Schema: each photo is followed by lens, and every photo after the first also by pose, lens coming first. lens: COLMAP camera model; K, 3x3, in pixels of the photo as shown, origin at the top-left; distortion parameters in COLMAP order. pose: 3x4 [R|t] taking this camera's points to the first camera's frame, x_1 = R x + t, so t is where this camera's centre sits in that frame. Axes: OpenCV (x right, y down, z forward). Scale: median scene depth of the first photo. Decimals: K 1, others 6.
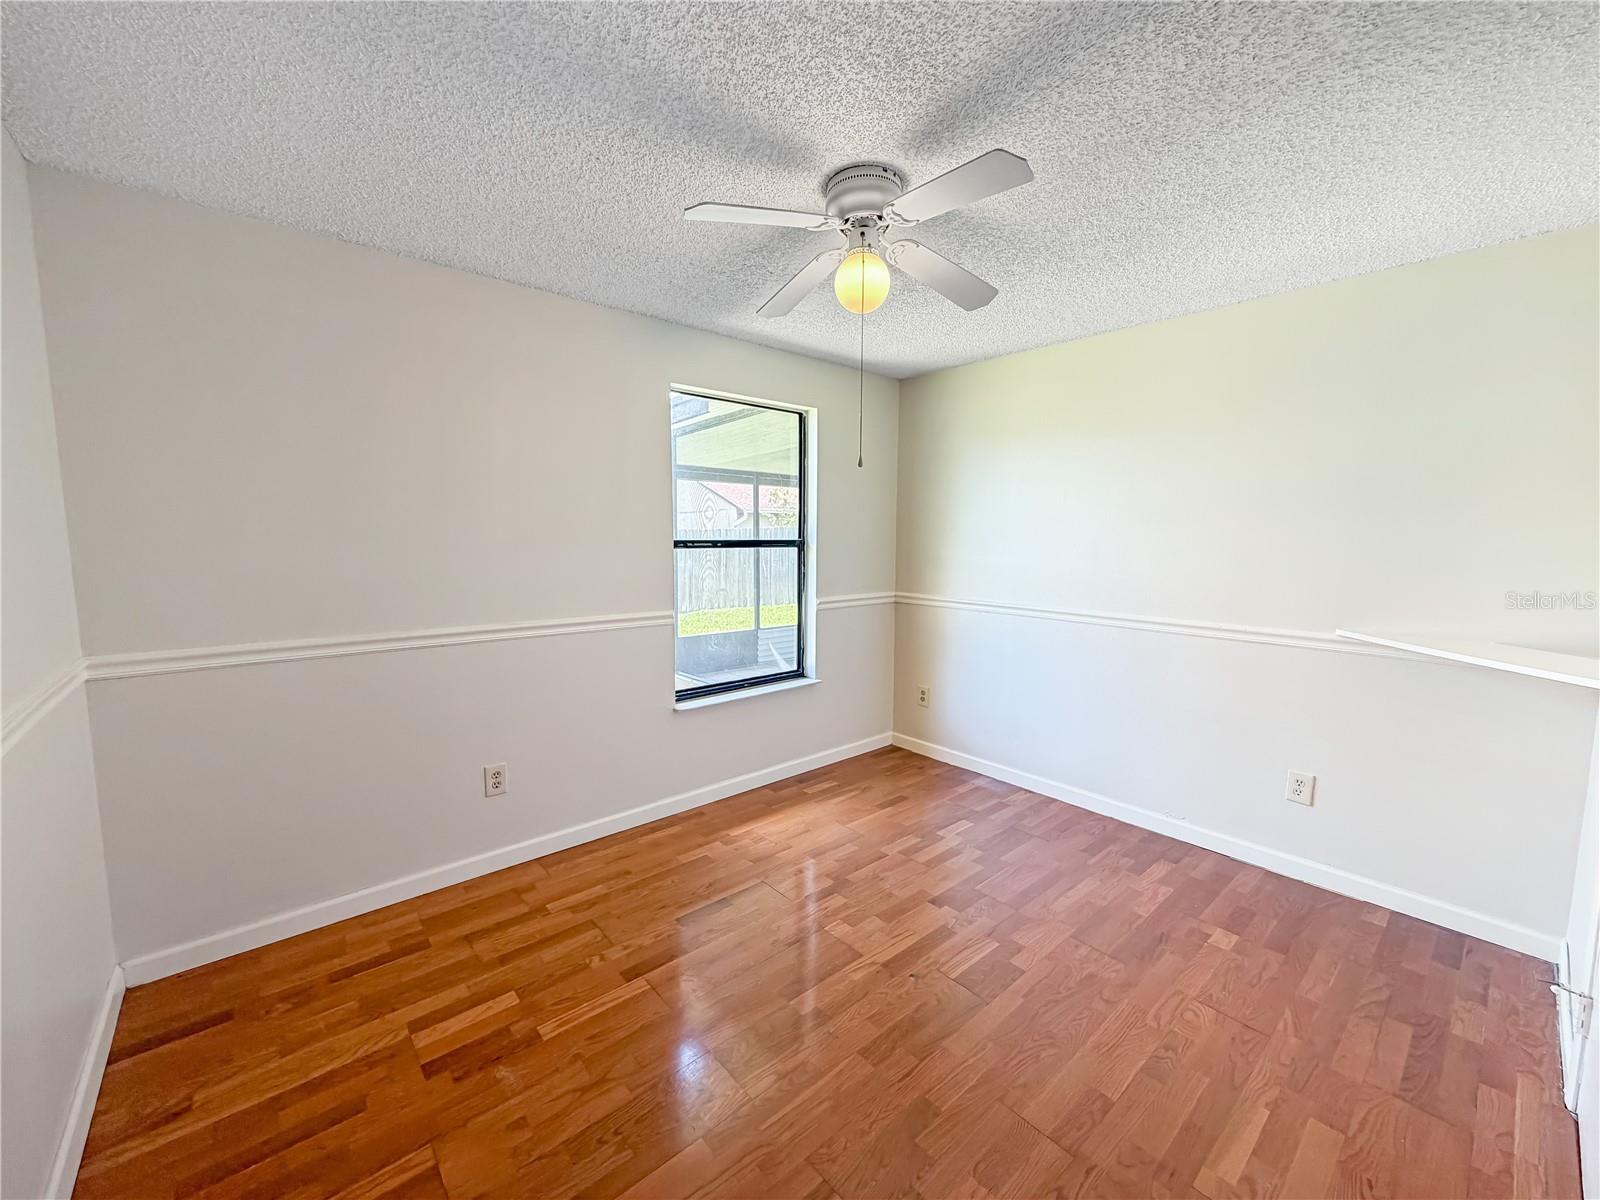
lens RADIAL K [[644.2, 0, 786.4], [0, 644.2, 616.6], [0, 0, 1]] dist [0.001087, 0.000868]
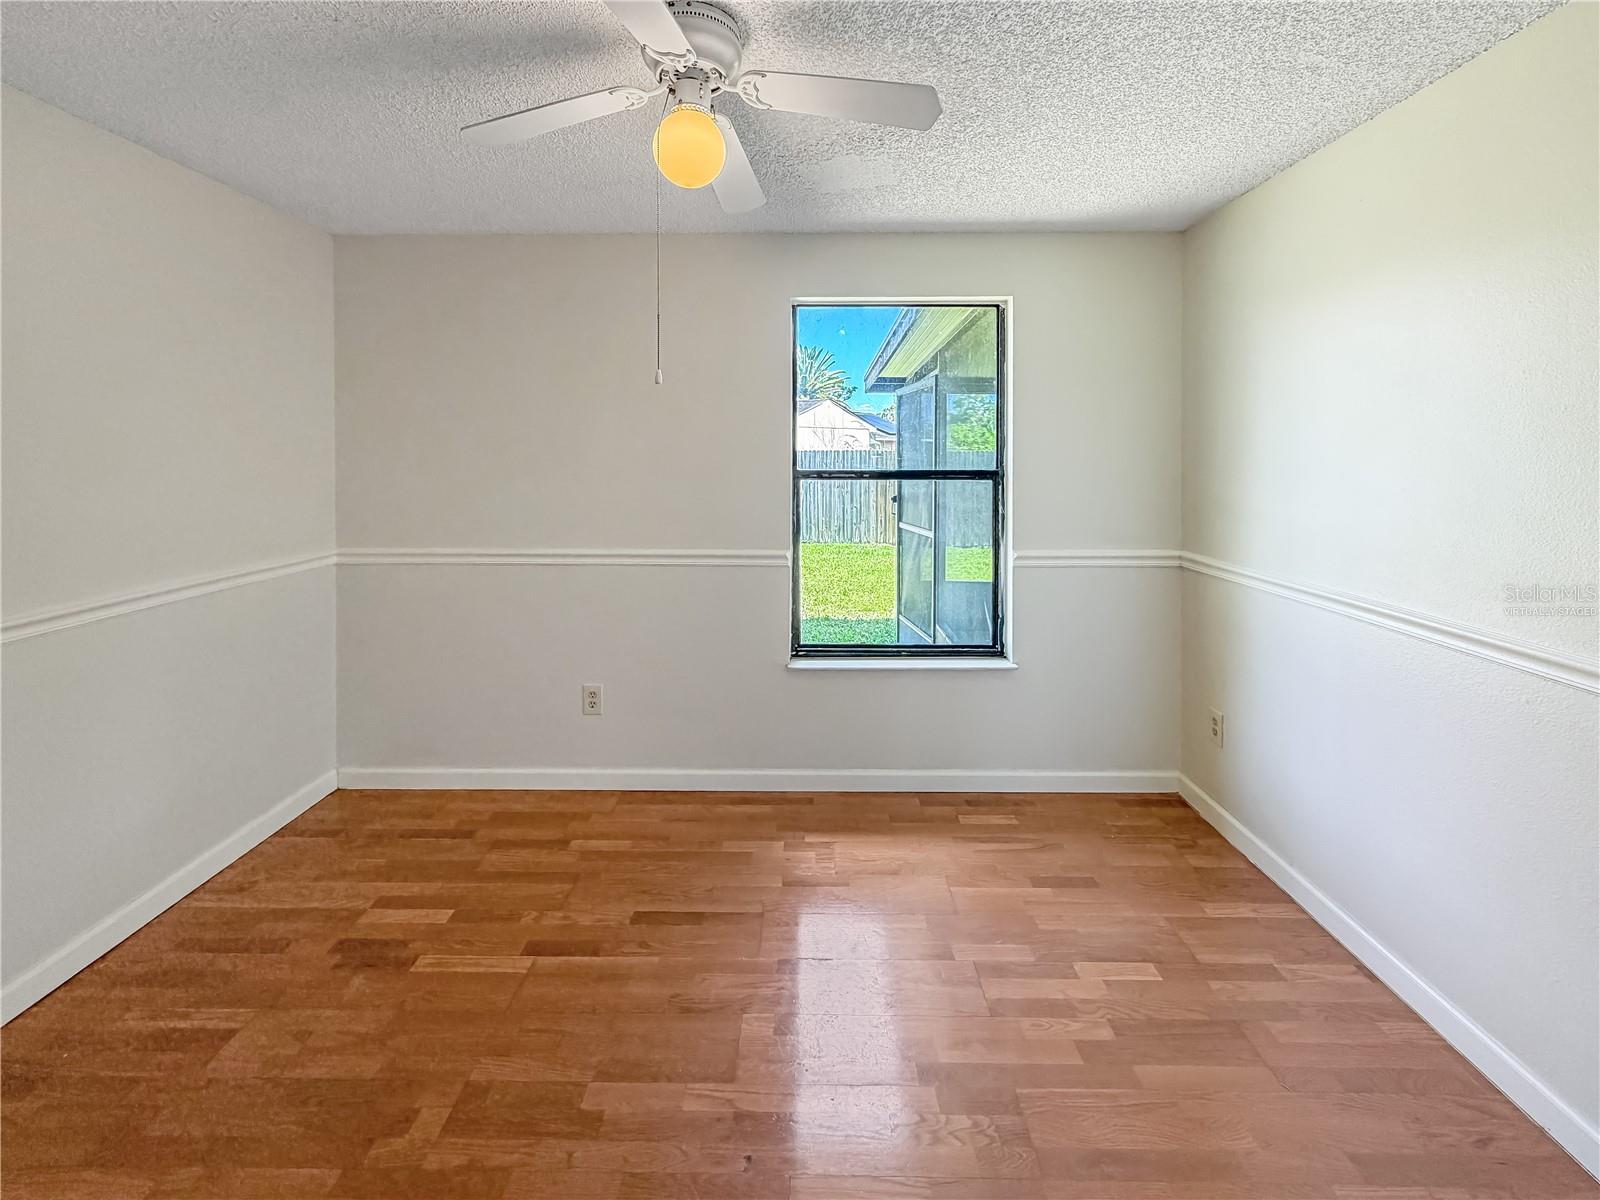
lens RADIAL K [[674.1, 0, 710.0], [0, 674.1, 474.5], [0, 0, 1]] dist [-0.000349, 0.000887]
pose [[0.747803, 0.009151, -0.663858, 0.338469], [-0.079914, 0.993876, -0.076319, -0.032171], [0.659094, 0.110123, 0.743955, 0.230791]]
